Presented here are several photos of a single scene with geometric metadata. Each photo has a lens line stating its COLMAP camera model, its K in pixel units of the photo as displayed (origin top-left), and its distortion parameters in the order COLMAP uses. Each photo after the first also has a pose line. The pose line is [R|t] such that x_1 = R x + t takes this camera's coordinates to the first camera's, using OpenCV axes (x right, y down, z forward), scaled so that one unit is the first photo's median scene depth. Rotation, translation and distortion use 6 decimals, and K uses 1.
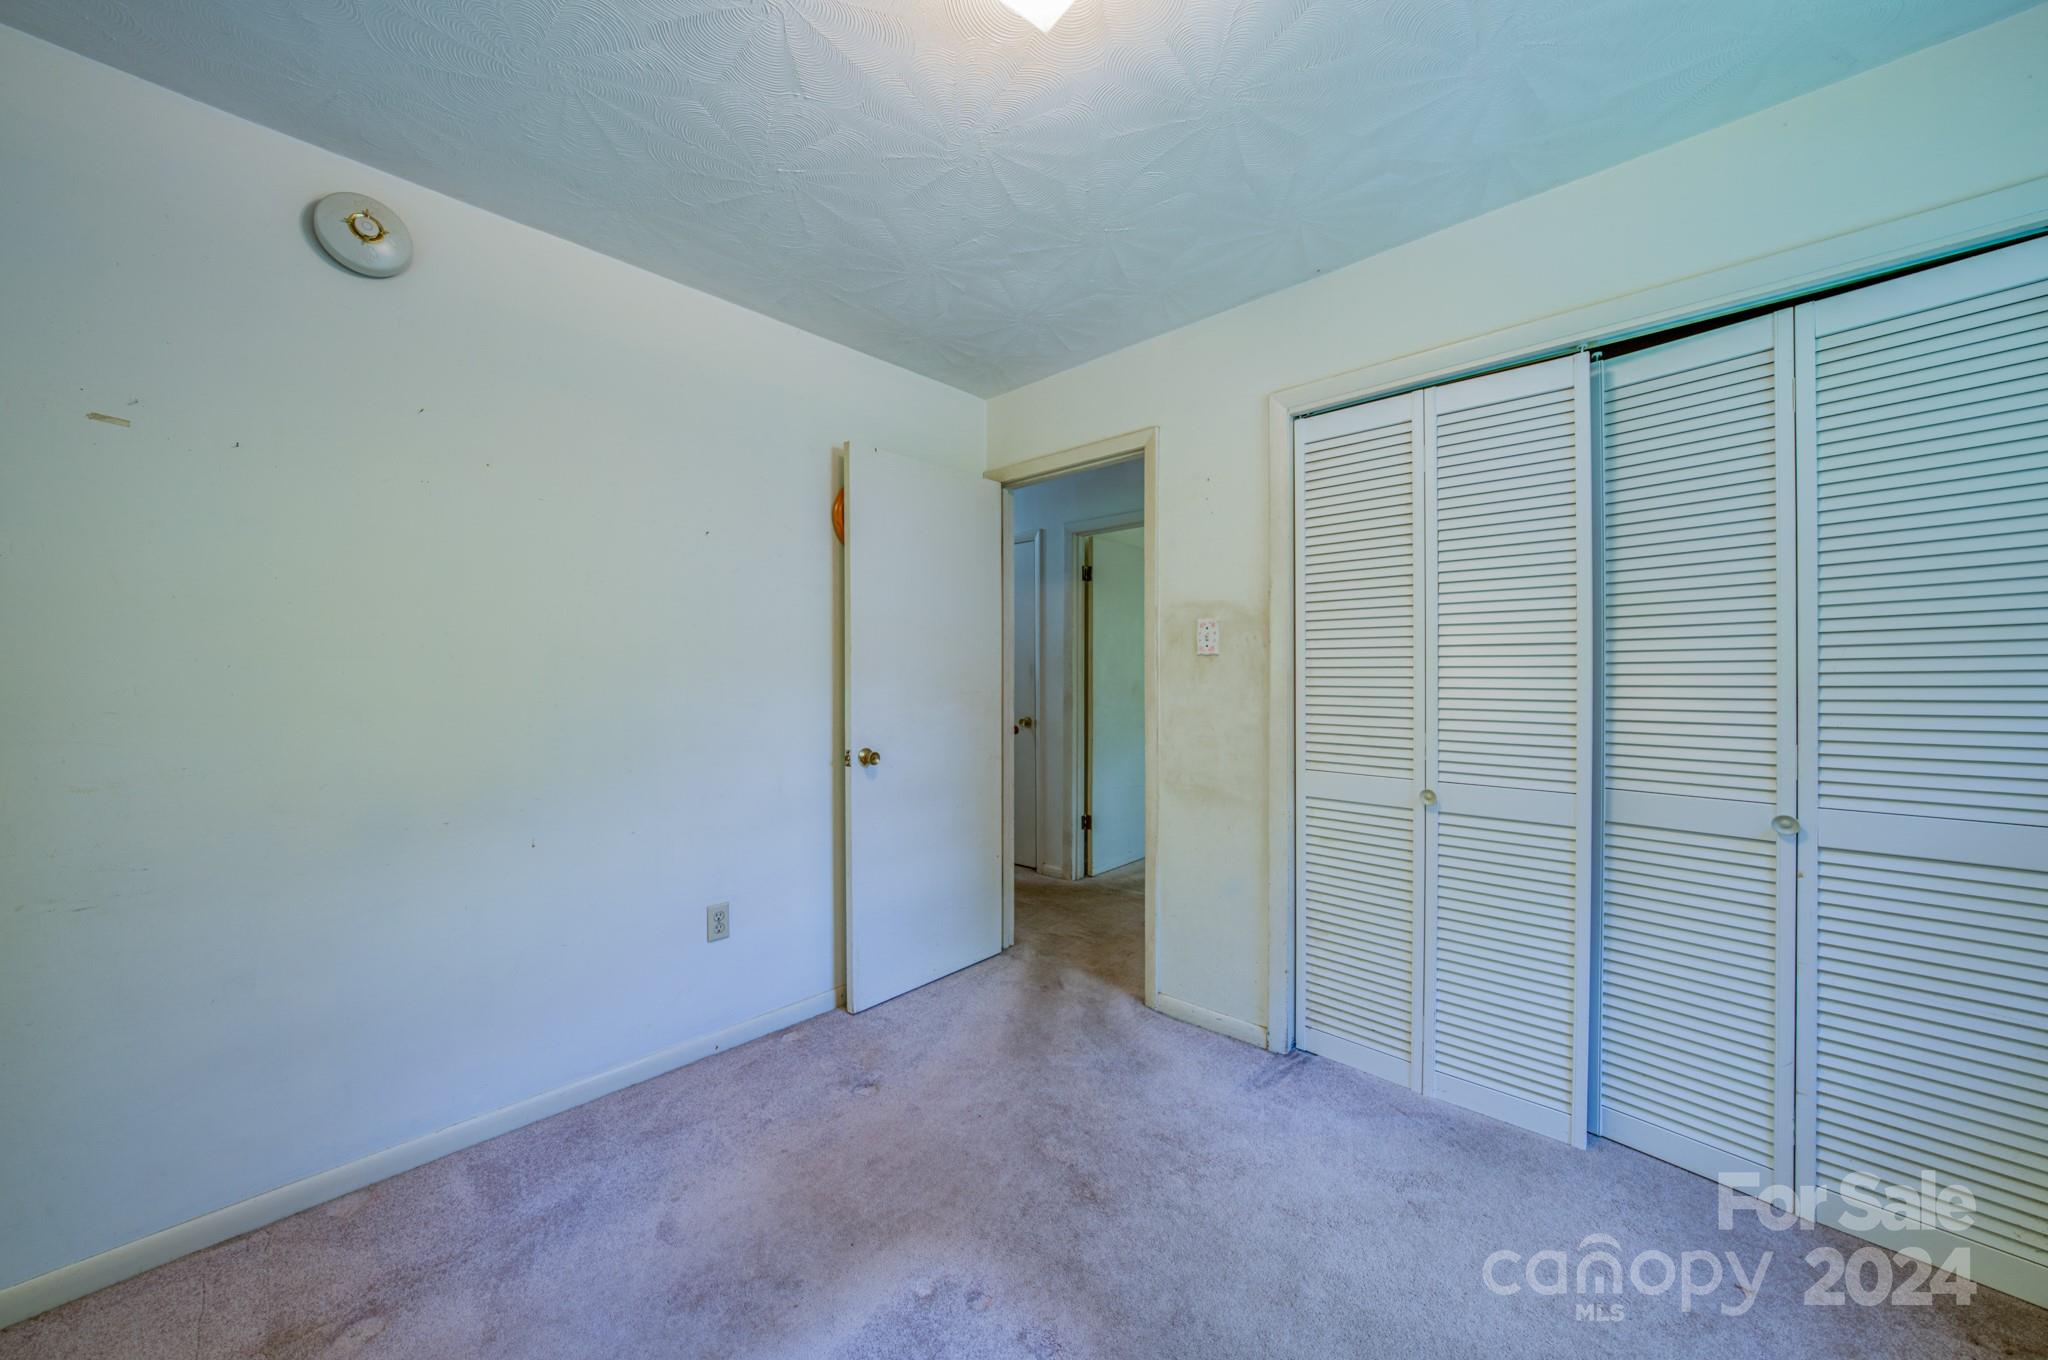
lens RADIAL K [[704.5, 0, 1027.9], [0, 704.5, 676.7], [0, 0, 1]] dist [-0.029706, 0.006225]
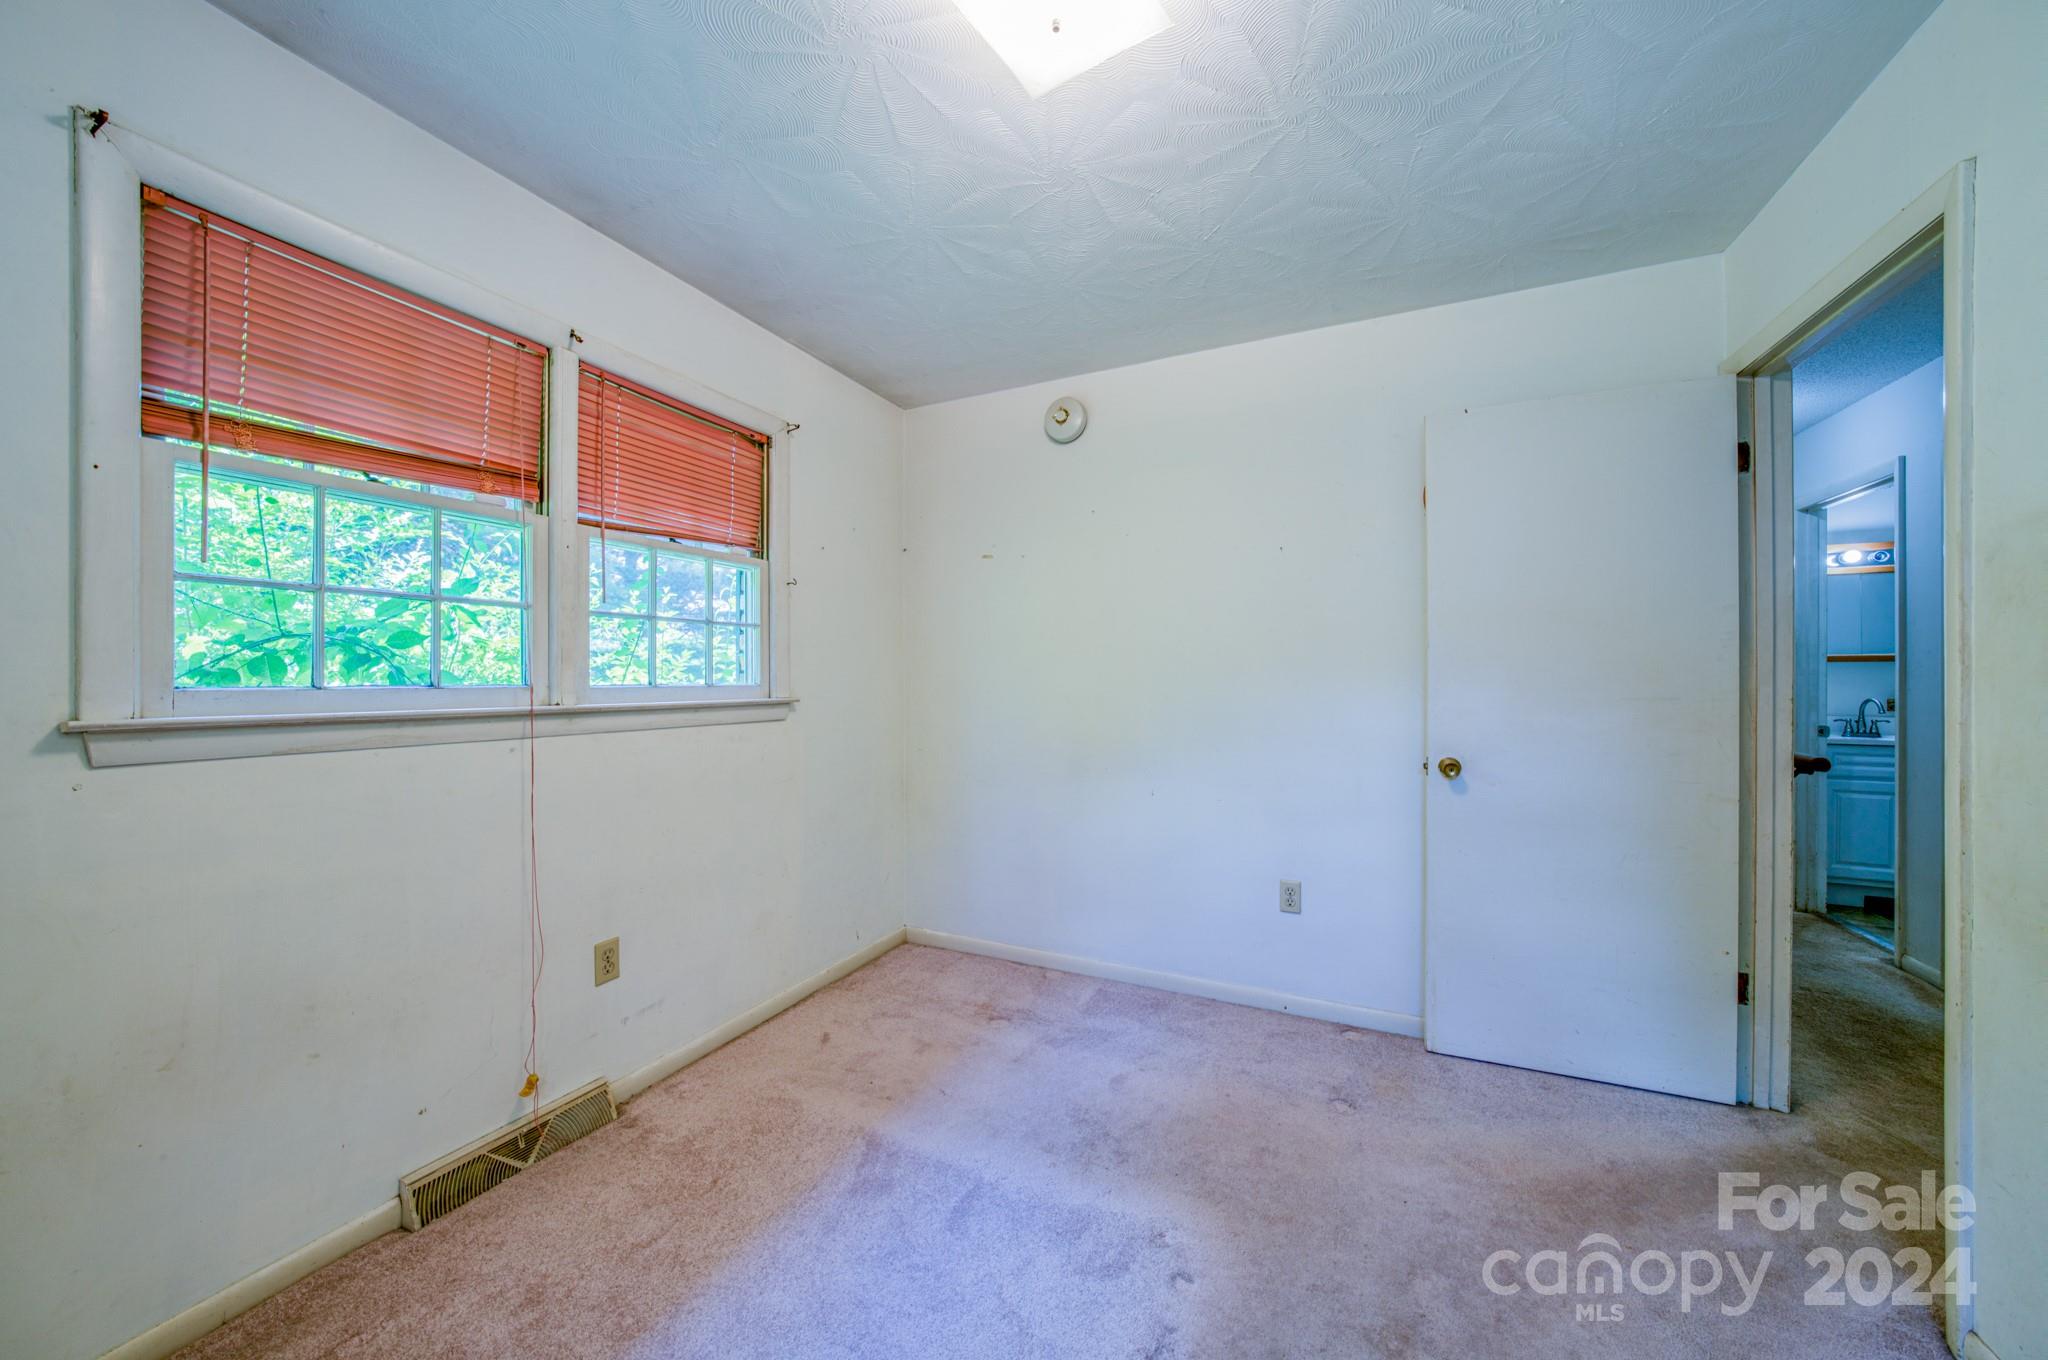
lens RADIAL K [[704.5, 0, 1027.9], [0, 704.5, 676.7], [0, 0, 1]] dist [-0.029706, 0.006225]
pose [[0.297541, 0.003374, -0.954703, 0.665593], [0.009383, 0.999935, 0.006458, -0.012466], [0.954663, -0.010880, 0.297490, 0.372900]]
